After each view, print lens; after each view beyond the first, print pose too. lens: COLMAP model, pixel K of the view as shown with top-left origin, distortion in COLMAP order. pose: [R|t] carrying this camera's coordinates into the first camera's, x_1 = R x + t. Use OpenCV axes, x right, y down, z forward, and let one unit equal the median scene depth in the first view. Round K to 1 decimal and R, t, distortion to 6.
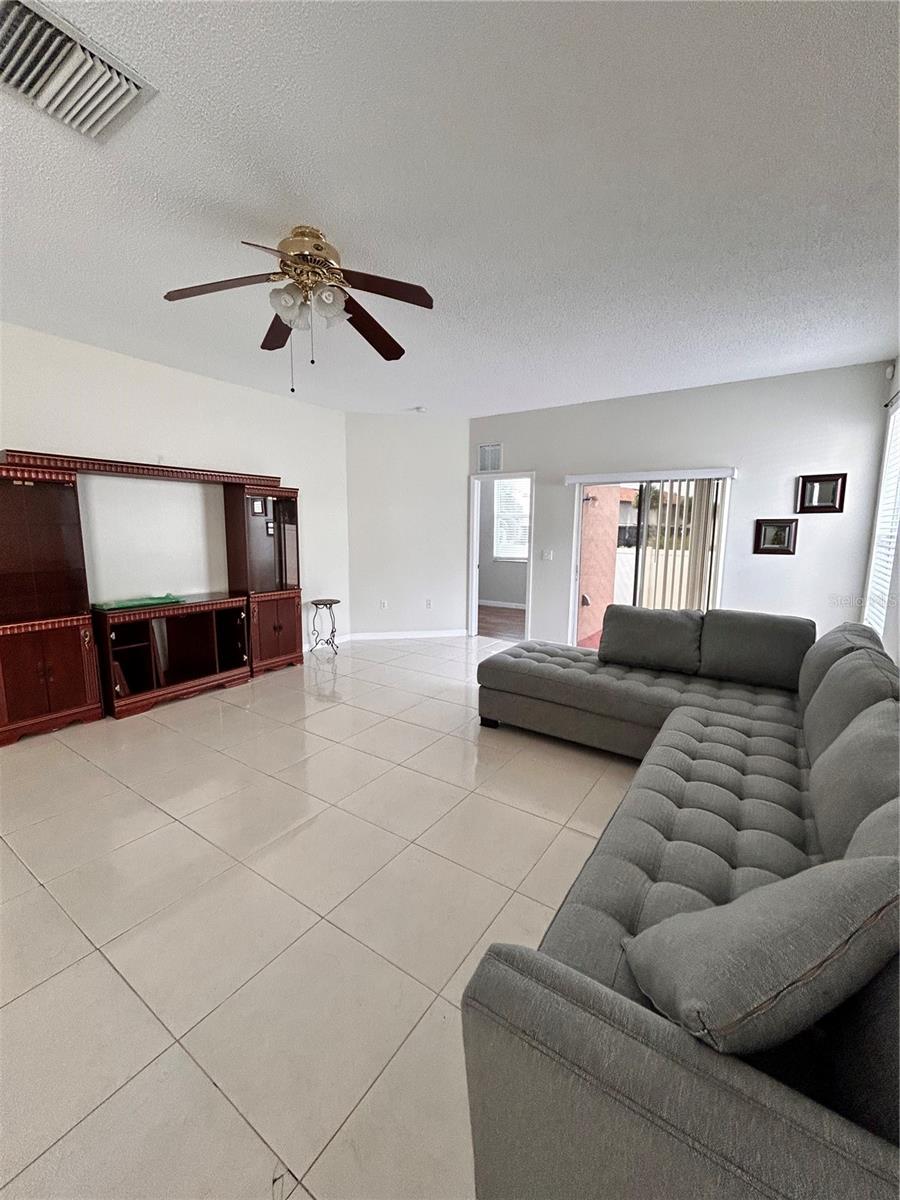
lens RADIAL K [[487.0, 0, 448.8], [0, 487.0, 596.9], [0, 0, 1]] dist [0.000670, 0.000197]
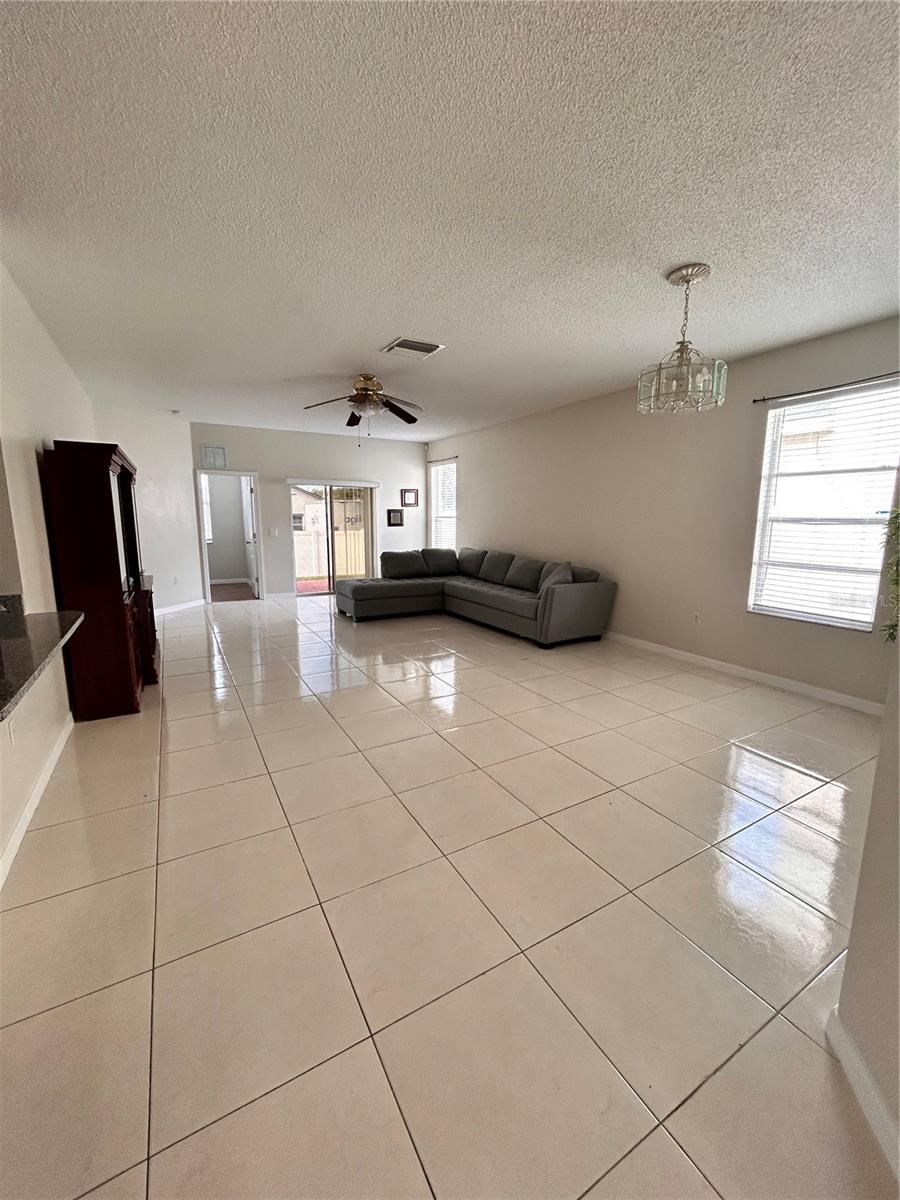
lens RADIAL K [[487.0, 0, 448.1], [0, 487.0, 602.3], [0, 0, 1]] dist [0.000670, 0.000197]
pose [[0.438100, -0.164952, 0.883662, -1.119009], [0.125063, 0.984644, 0.121799, 0.006611], [-0.890184, 0.057153, 0.452002, -0.113431]]
